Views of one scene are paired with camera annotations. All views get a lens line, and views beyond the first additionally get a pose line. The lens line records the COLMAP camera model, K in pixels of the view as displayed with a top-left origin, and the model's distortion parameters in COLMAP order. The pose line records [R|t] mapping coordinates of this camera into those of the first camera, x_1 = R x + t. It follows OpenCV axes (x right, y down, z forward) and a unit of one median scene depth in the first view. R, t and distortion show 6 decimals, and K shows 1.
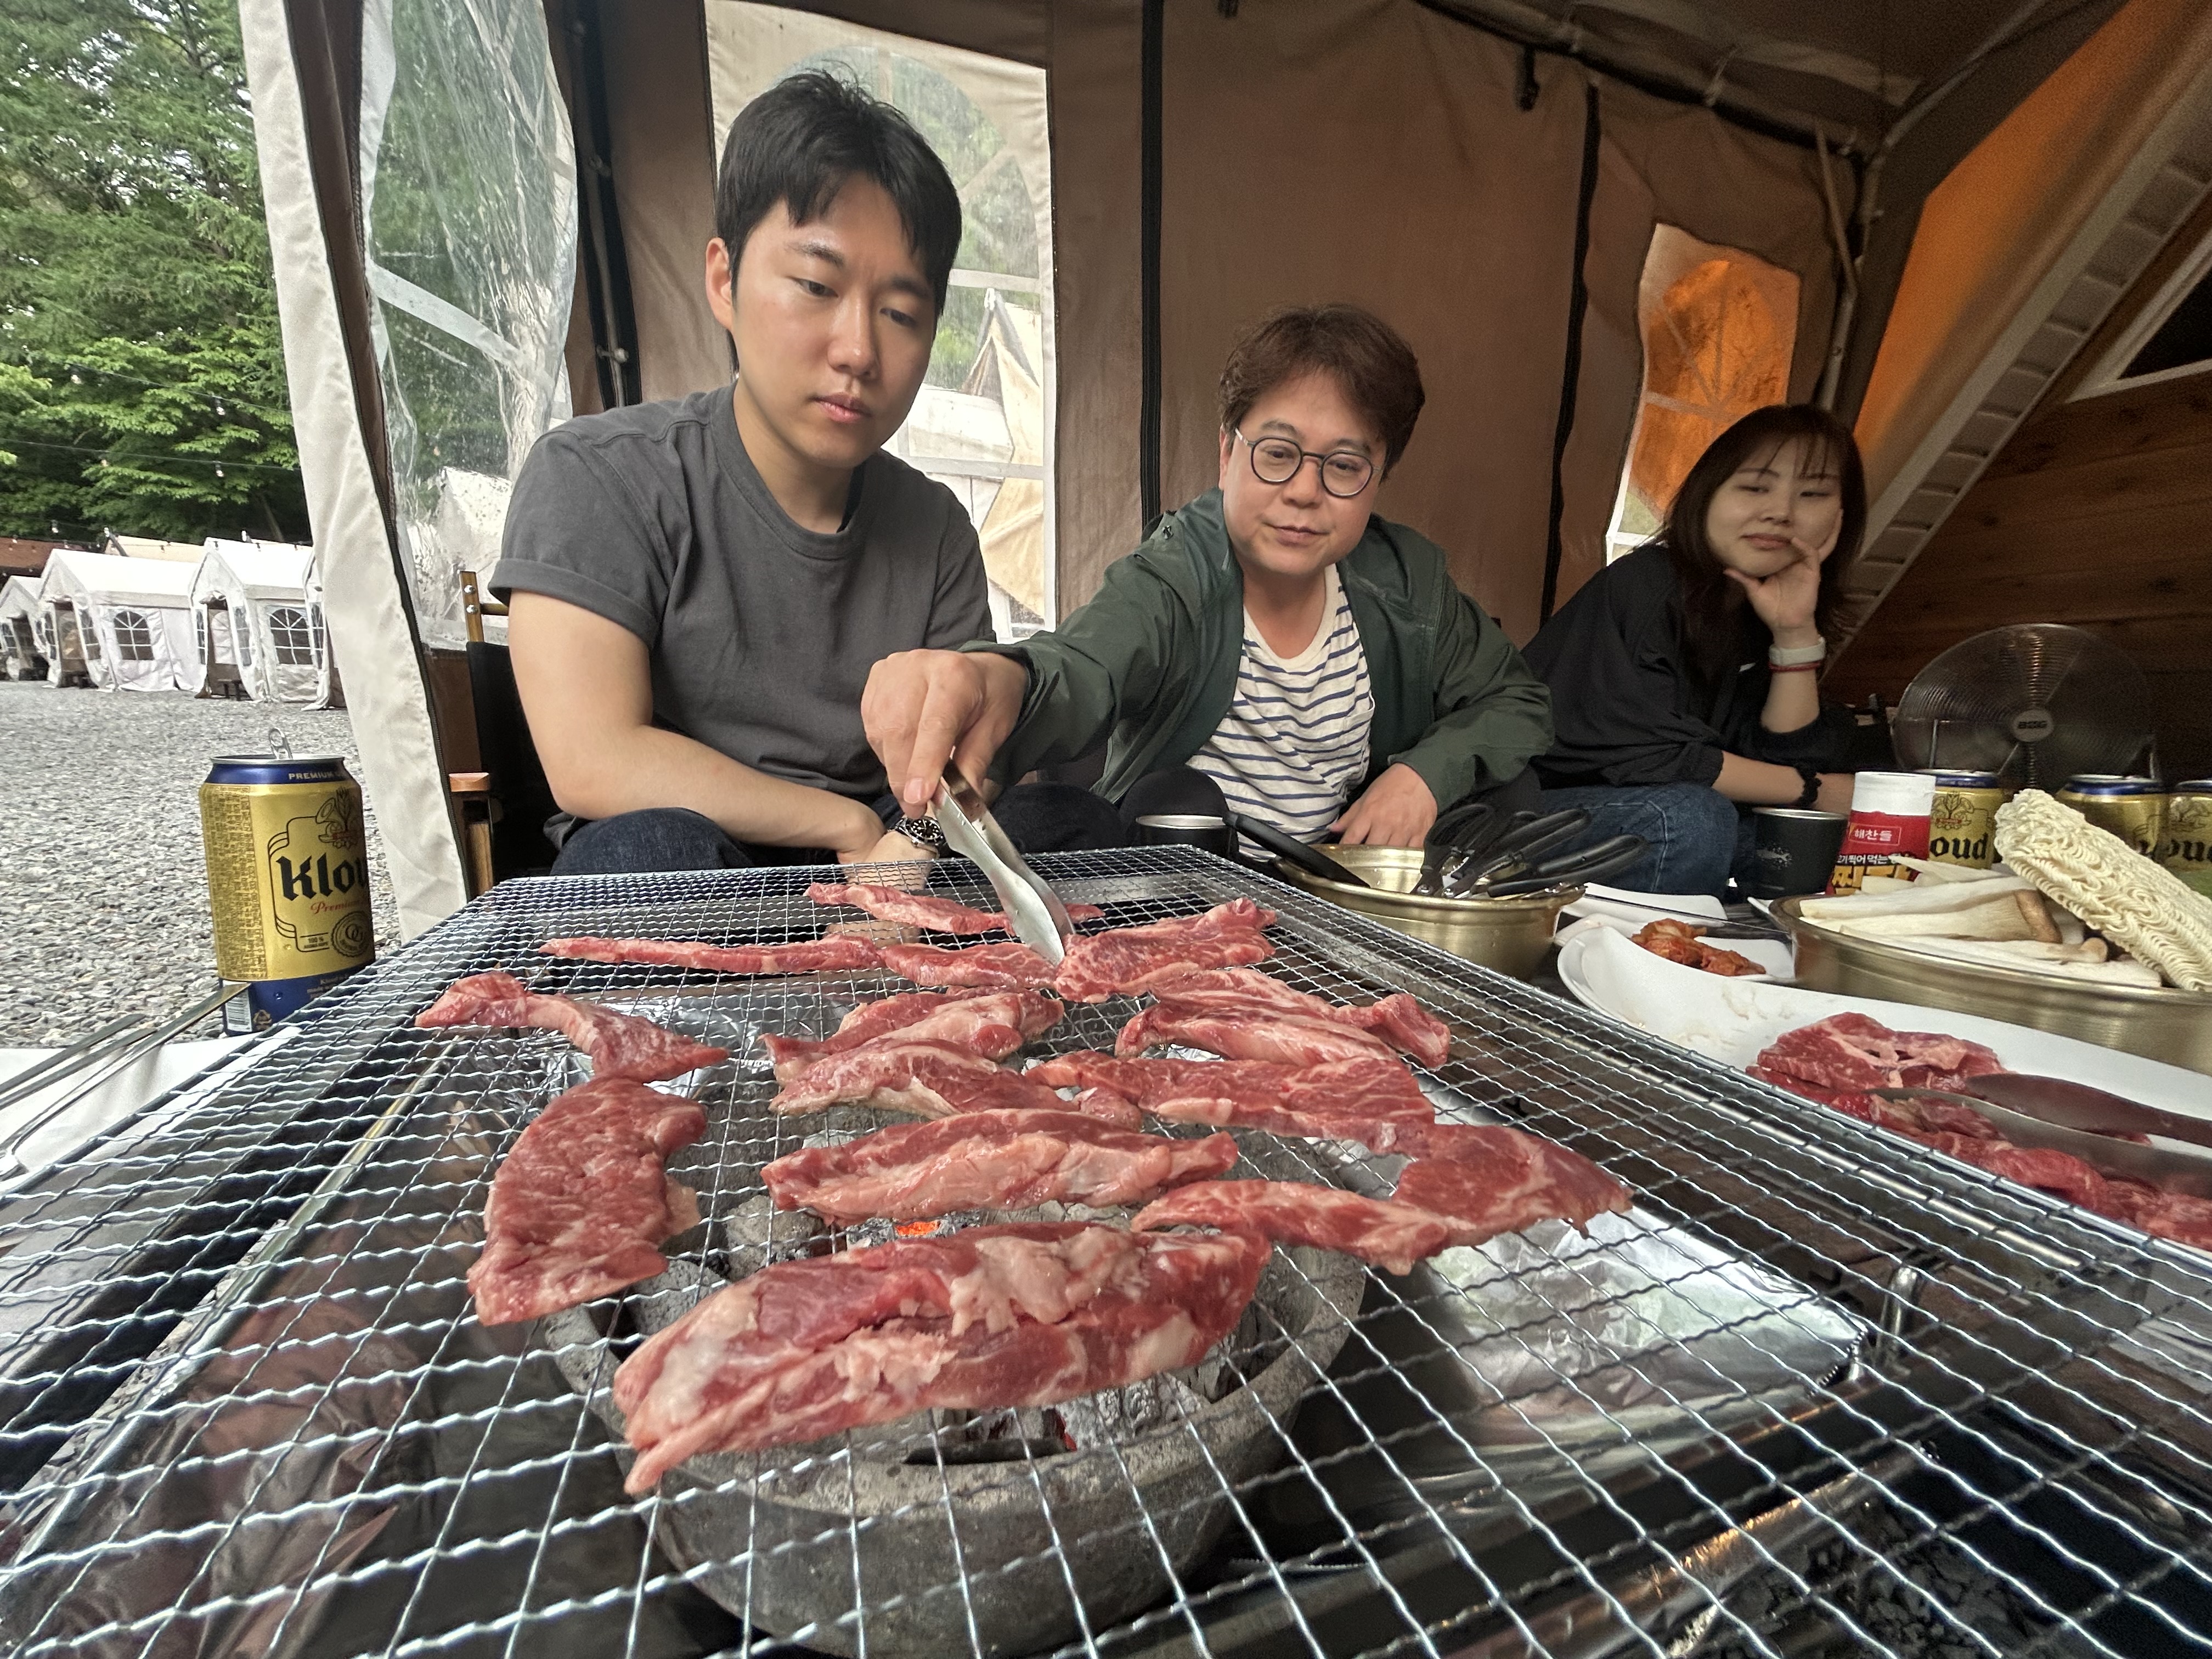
lens RADIAL K [[889.7, 0, 1106.7], [0, 889.7, 837.3], [0, 0, 1]] dist [-0.001615, -0.000783]
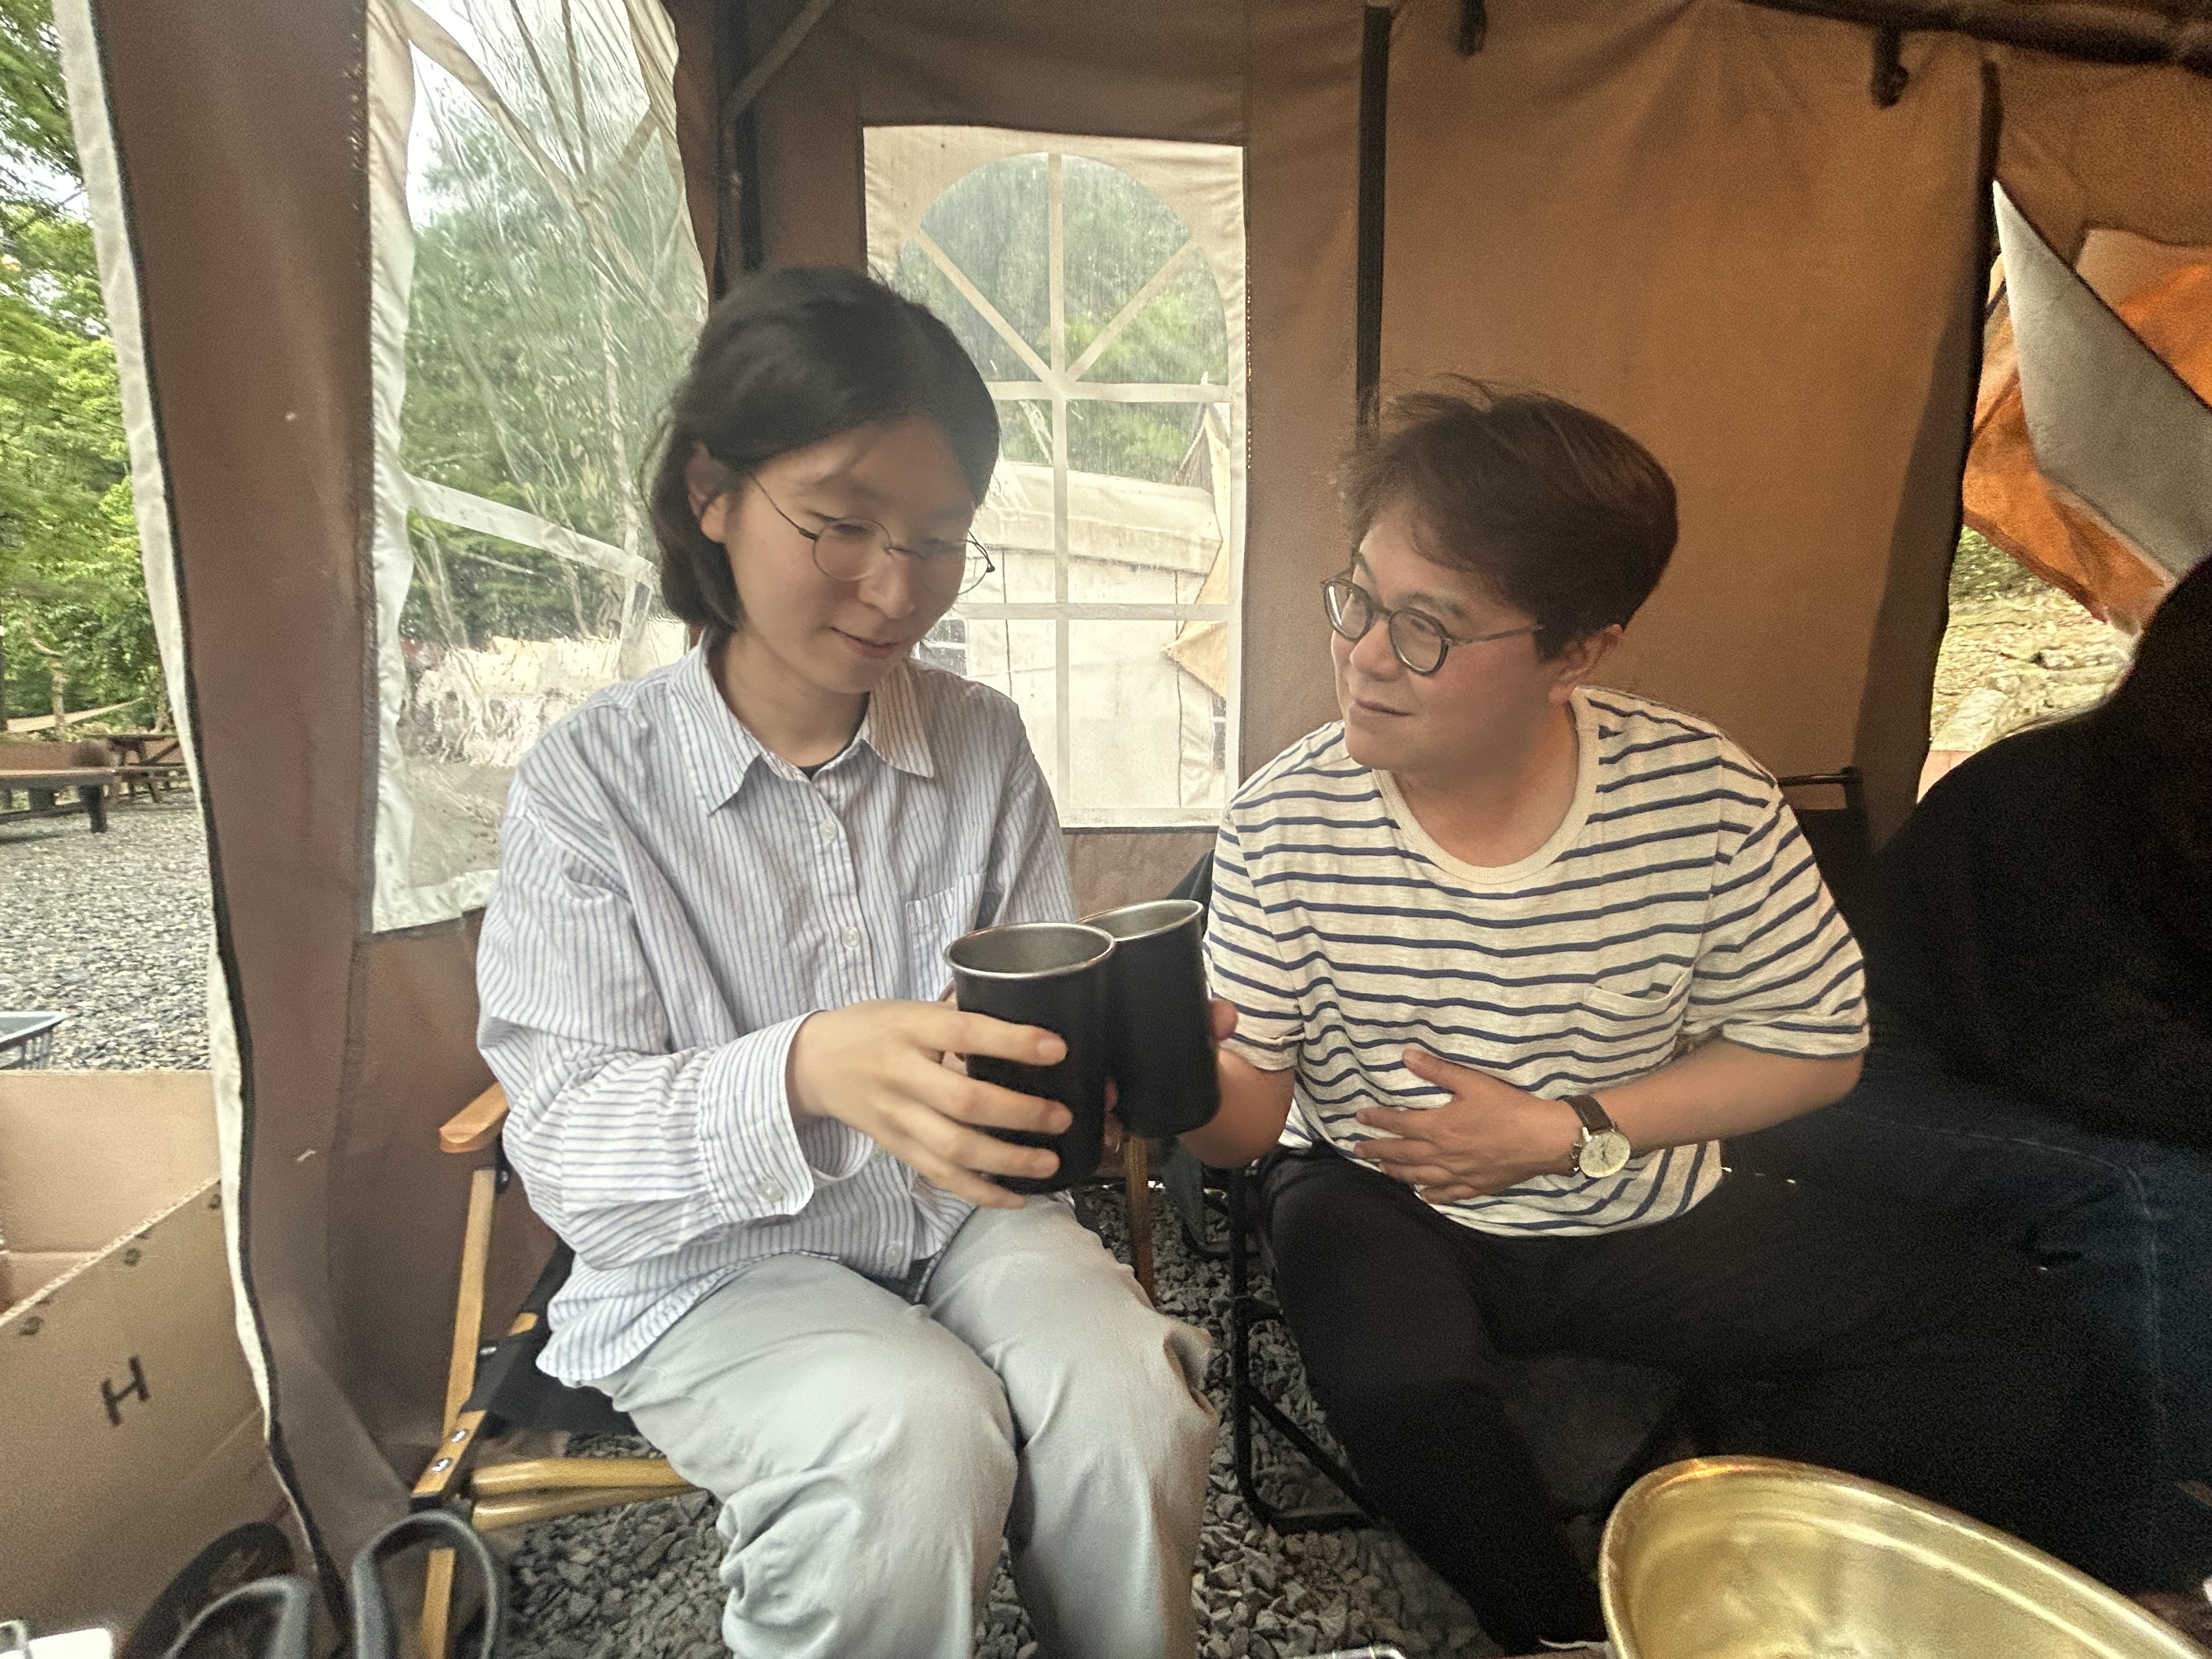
lens RADIAL K [[889.7, 0, 1110.9], [0, 889.7, 824.6], [0, 0, 1]] dist [-0.001615, -0.000783]
pose [[0.973395, 0.018137, -0.228416, 0.013792], [-0.037512, 0.996027, -0.080770, -0.146934], [0.226043, 0.087189, 0.970207, 0.204095]]
